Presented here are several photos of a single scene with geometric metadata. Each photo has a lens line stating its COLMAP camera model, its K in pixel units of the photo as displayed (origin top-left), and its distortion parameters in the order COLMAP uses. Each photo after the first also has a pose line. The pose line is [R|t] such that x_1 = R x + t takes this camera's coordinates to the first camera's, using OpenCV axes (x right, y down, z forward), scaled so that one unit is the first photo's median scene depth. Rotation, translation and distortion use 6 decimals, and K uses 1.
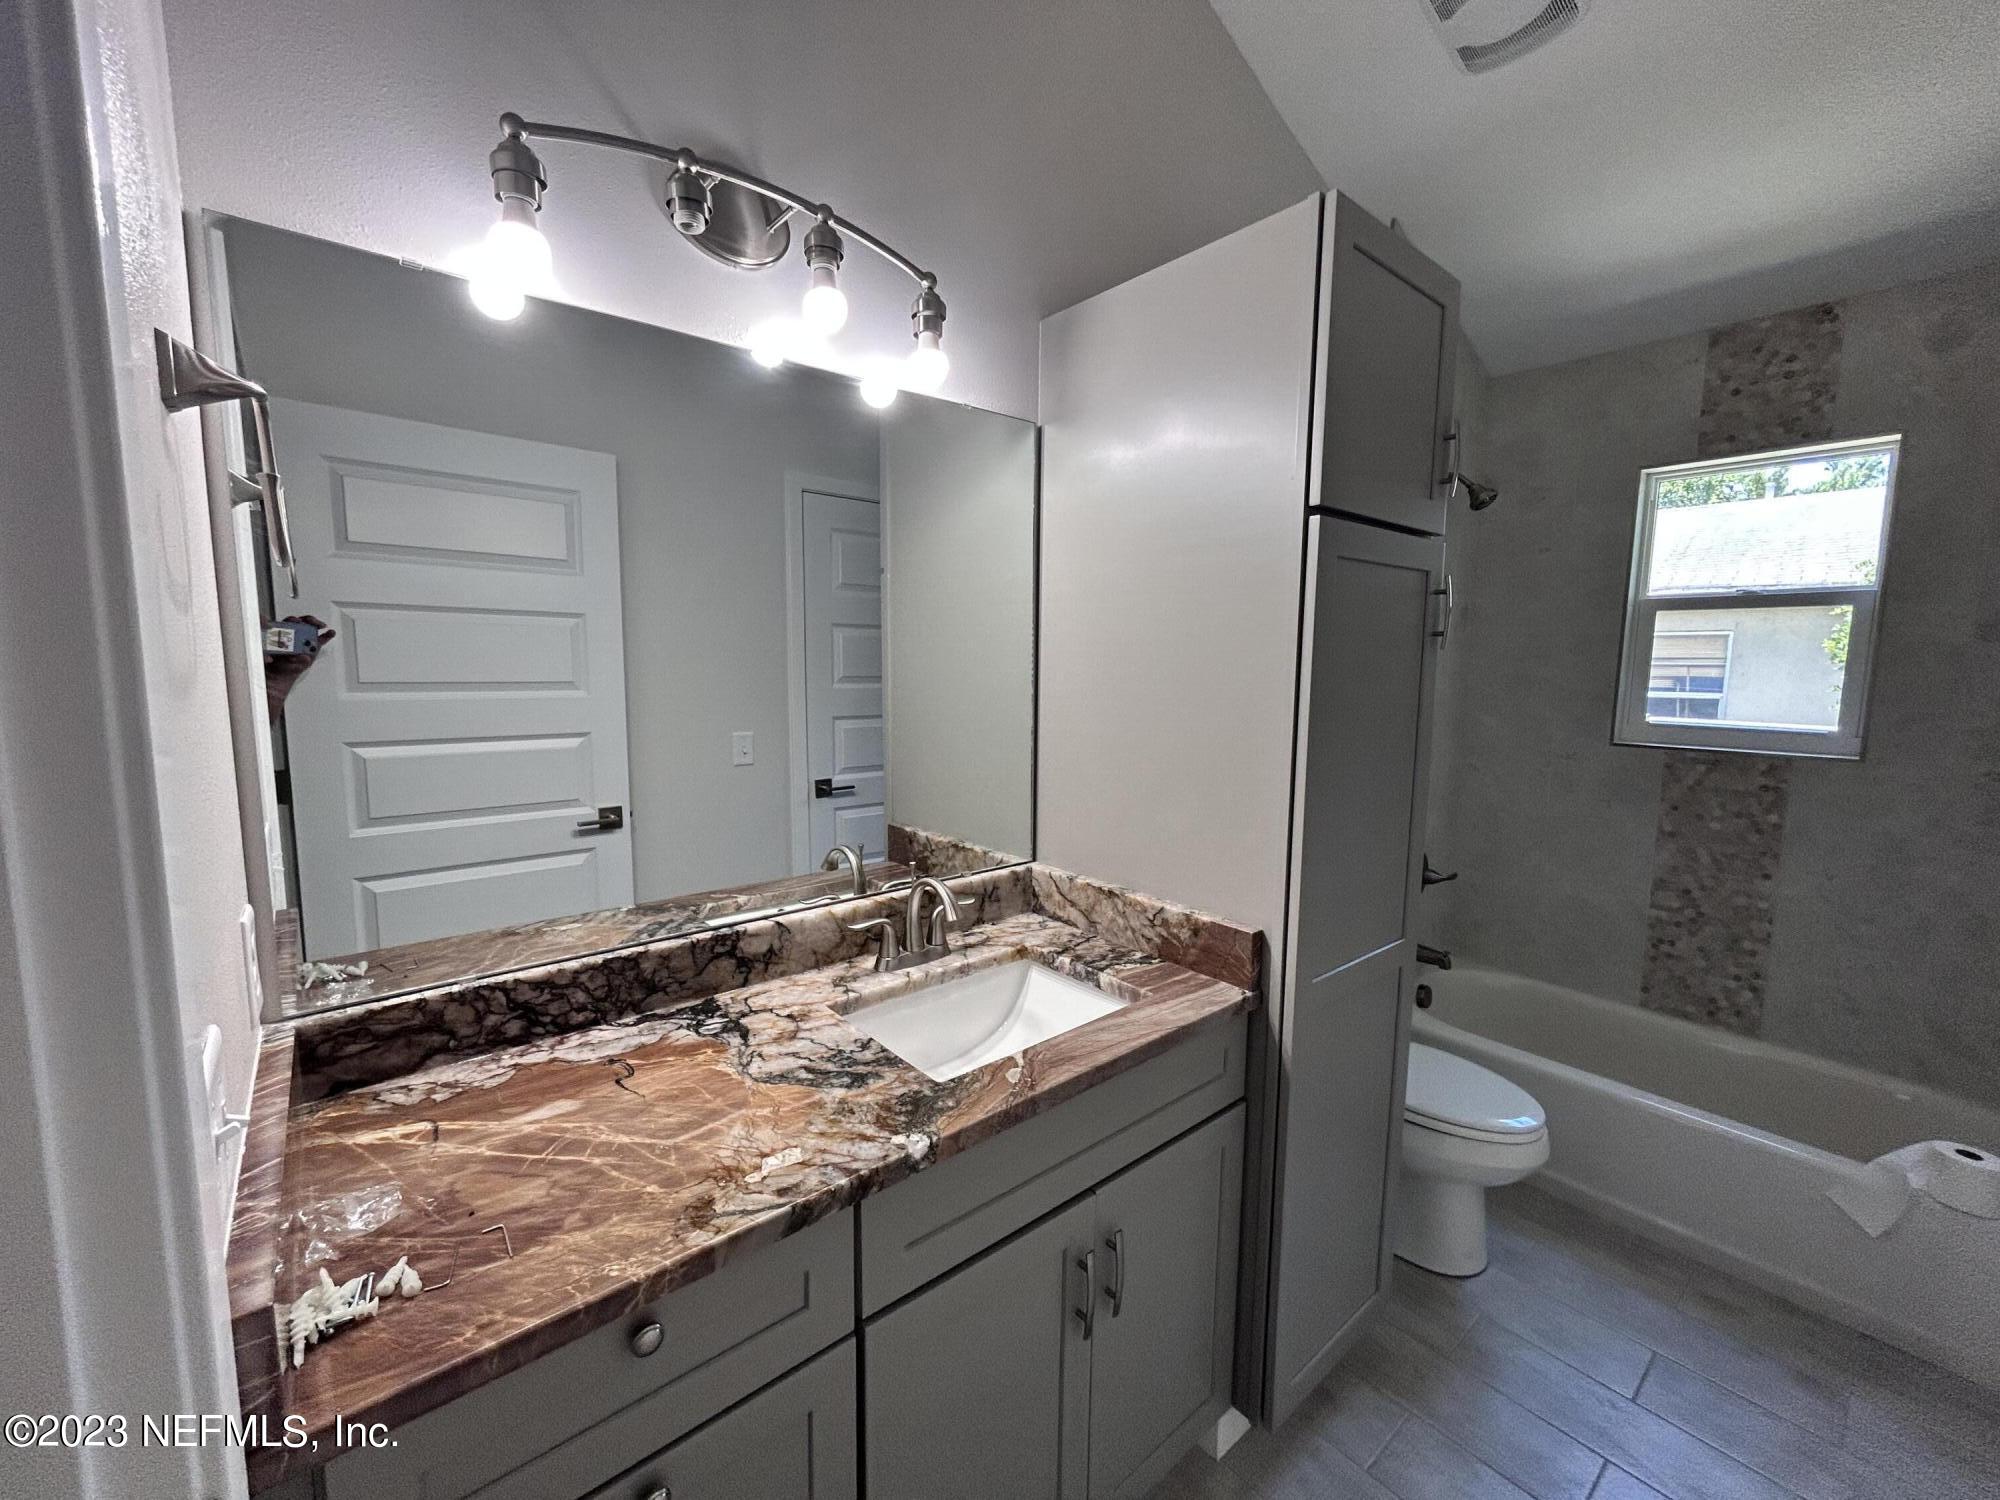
lens RADIAL K [[806.4, 0, 995.3], [0, 806.4, 750.1], [0, 0, 1]] dist [-0.001377, -0.000158]
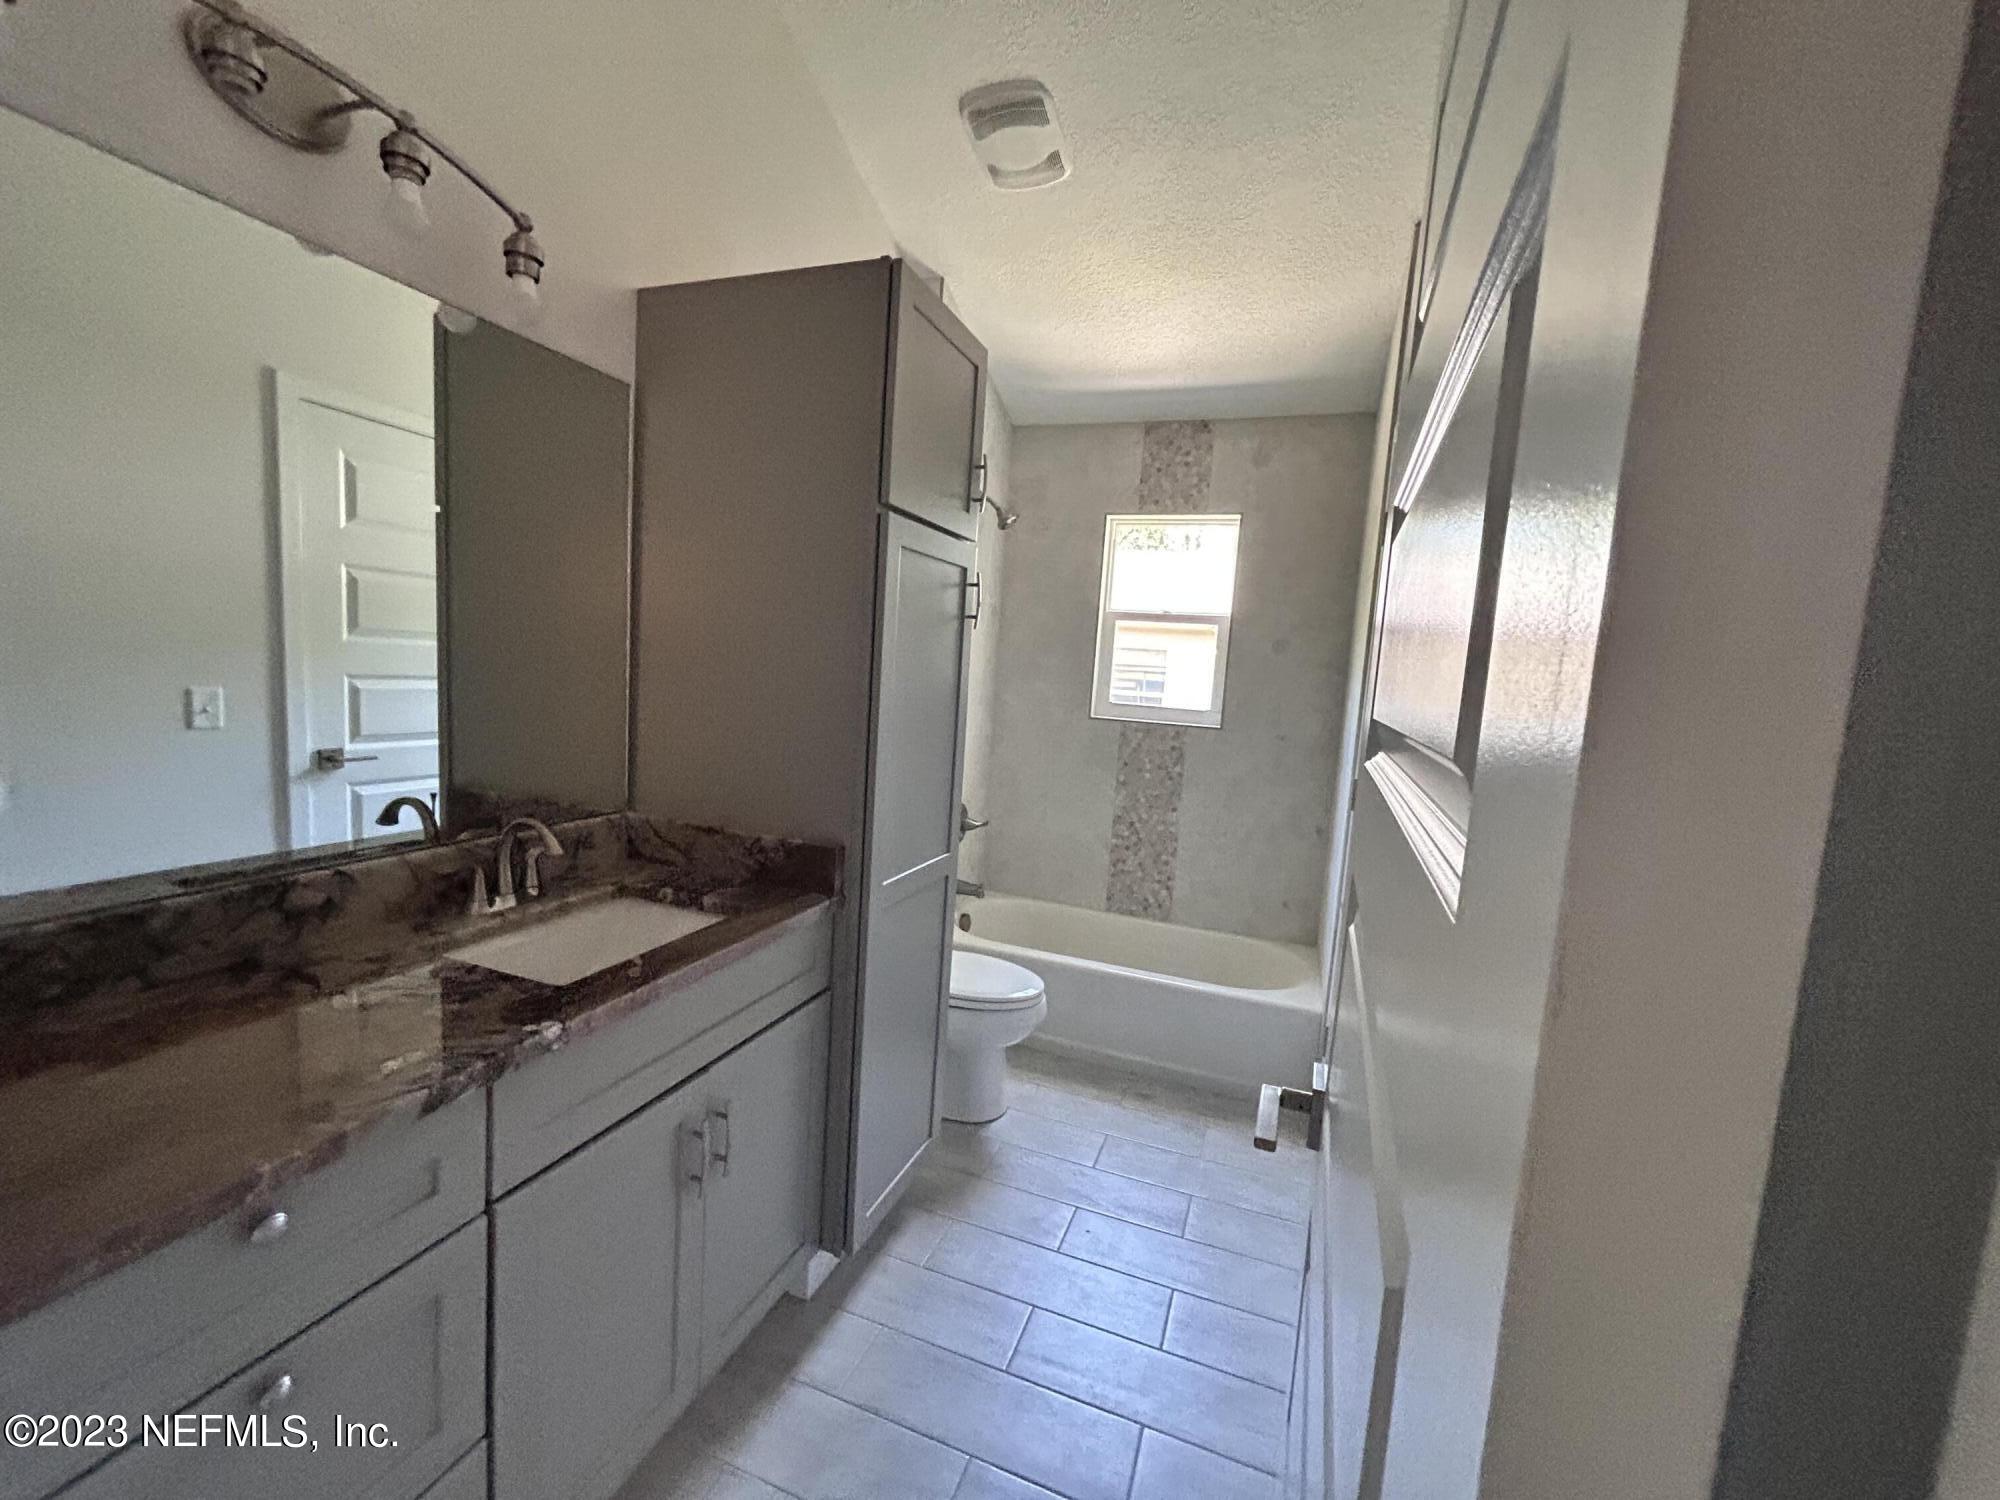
lens RADIAL K [[806.4, 0, 999.0], [0, 806.4, 751.7], [0, 0, 1]] dist [-0.001377, -0.000158]
pose [[0.864722, -0.004826, 0.502228, -0.062960], [-0.001769, 0.999918, 0.012654, 0.051733], [-0.502248, -0.011831, 0.864643, -0.137961]]
